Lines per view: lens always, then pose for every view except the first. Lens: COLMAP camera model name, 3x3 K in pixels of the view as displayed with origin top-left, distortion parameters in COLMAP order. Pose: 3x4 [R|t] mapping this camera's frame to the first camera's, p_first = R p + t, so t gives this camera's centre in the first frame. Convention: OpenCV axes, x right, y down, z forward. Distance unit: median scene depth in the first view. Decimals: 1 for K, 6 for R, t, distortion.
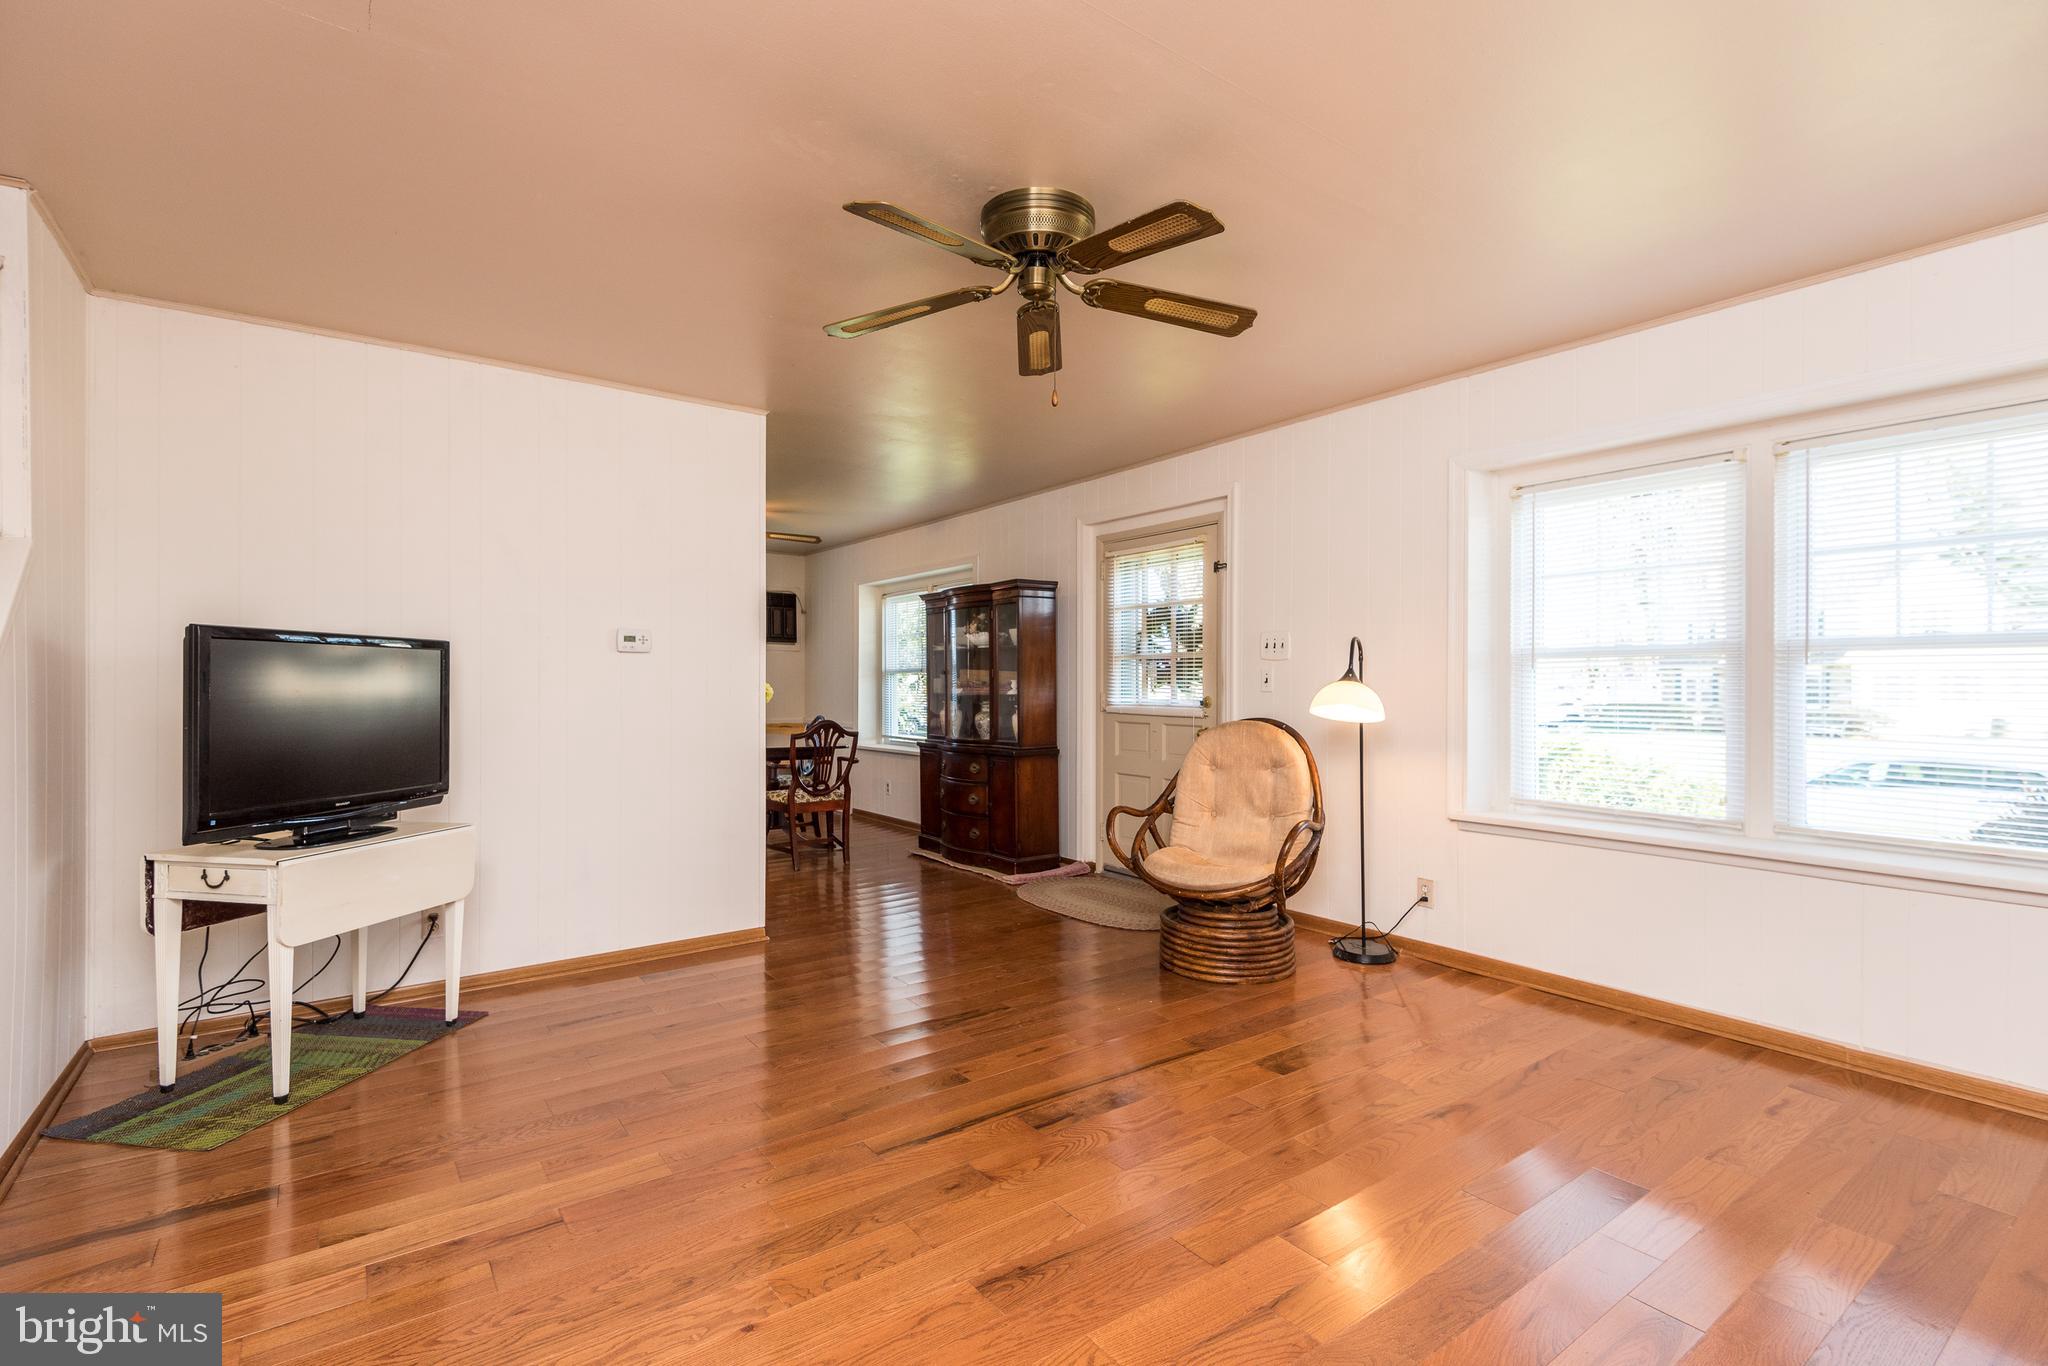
lens RADIAL K [[945.4, 0, 1024.0], [0, 945.4, 683.0], [0, 0, 1]] dist [0.013747, -0.000261]
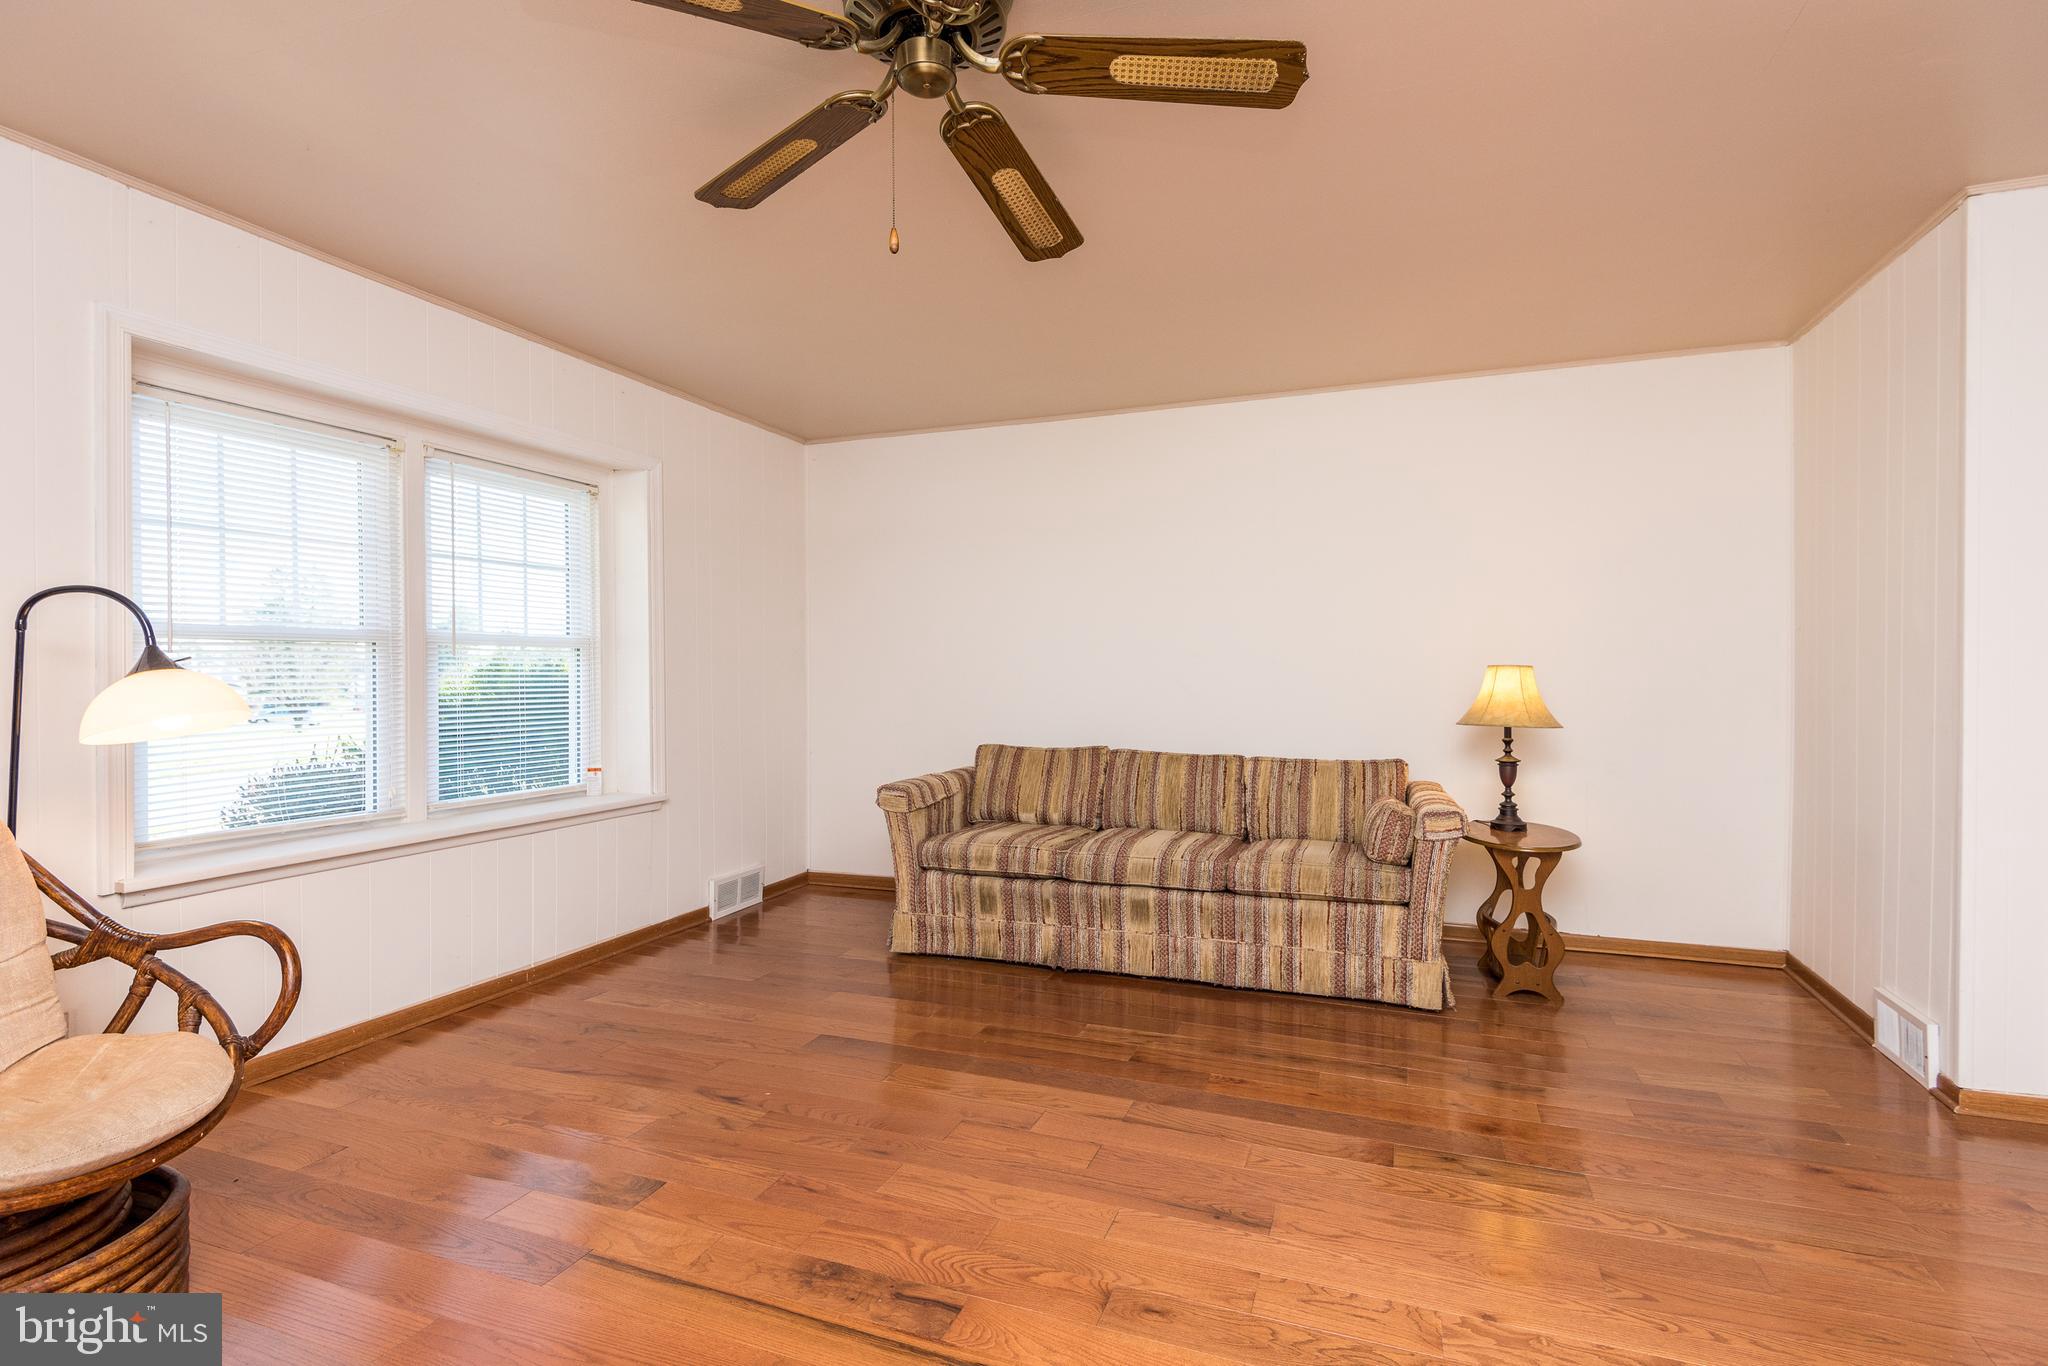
lens RADIAL K [[930.0, 0, 1024.0], [0, 930.0, 683.0], [0, 0, 1]] dist [0.003047, 0.000015]
pose [[-0.517568, -0.009779, 0.855586, -0.570464], [0.002618, 0.999912, 0.013012, 0.001394], [-0.855638, 0.008974, -0.517497, 1.261866]]
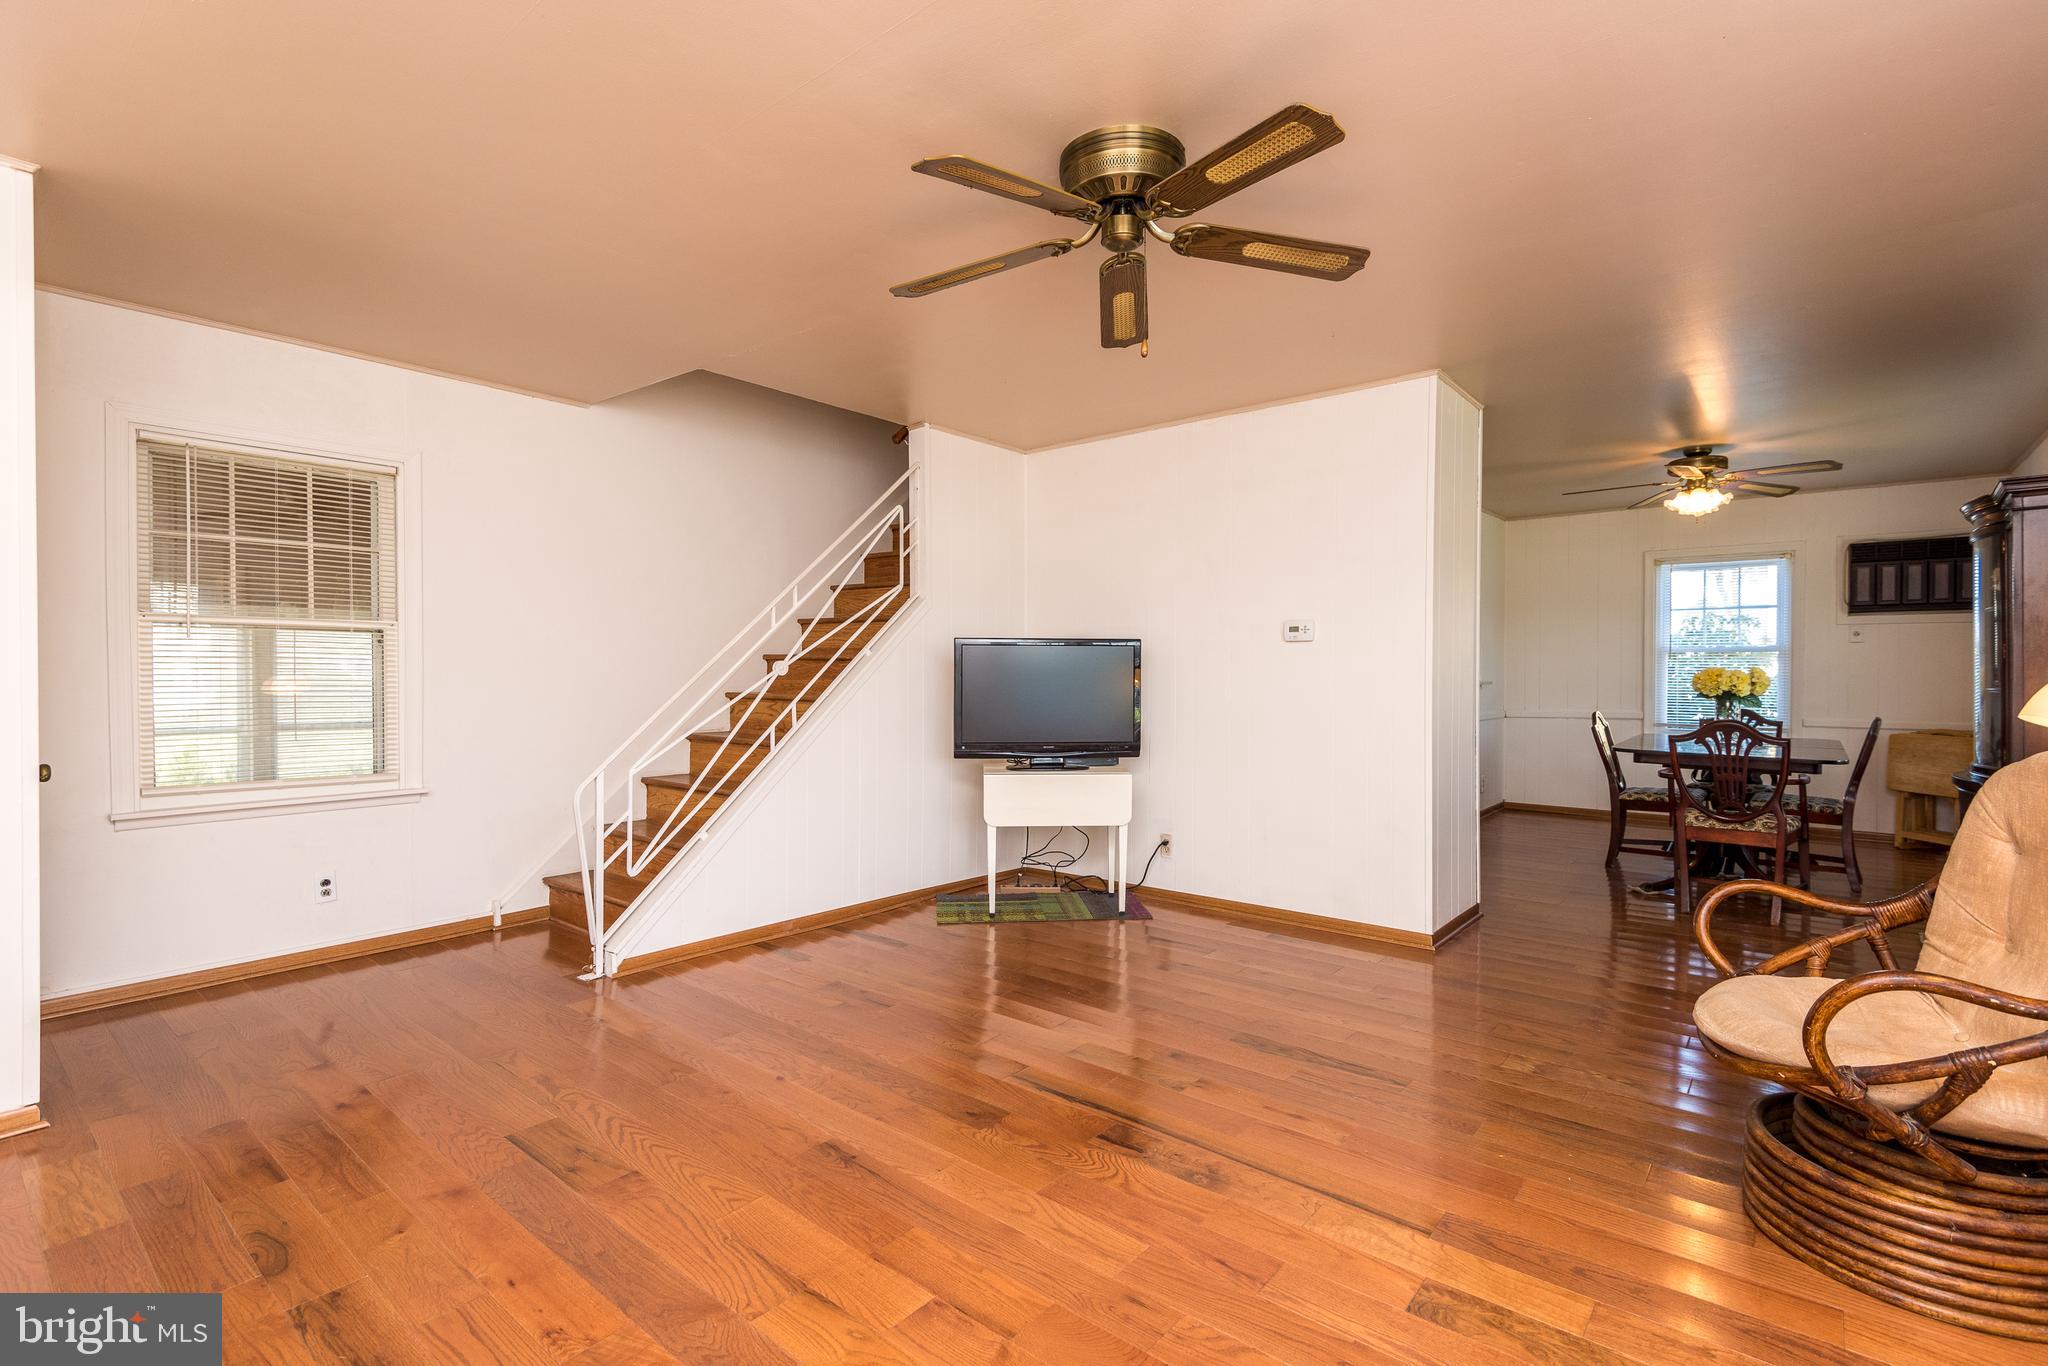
lens RADIAL K [[969.3, 0, 1069.4], [0, 969.3, 672.3], [0, 0, 1]] dist [0.015541, -0.000175]
pose [[0.243185, -0.000779, -0.969980, 0.915919], [0.000174, 1.000000, -0.000760, 0.006189], [0.969980, 0.000016, 0.243185, 0.708410]]
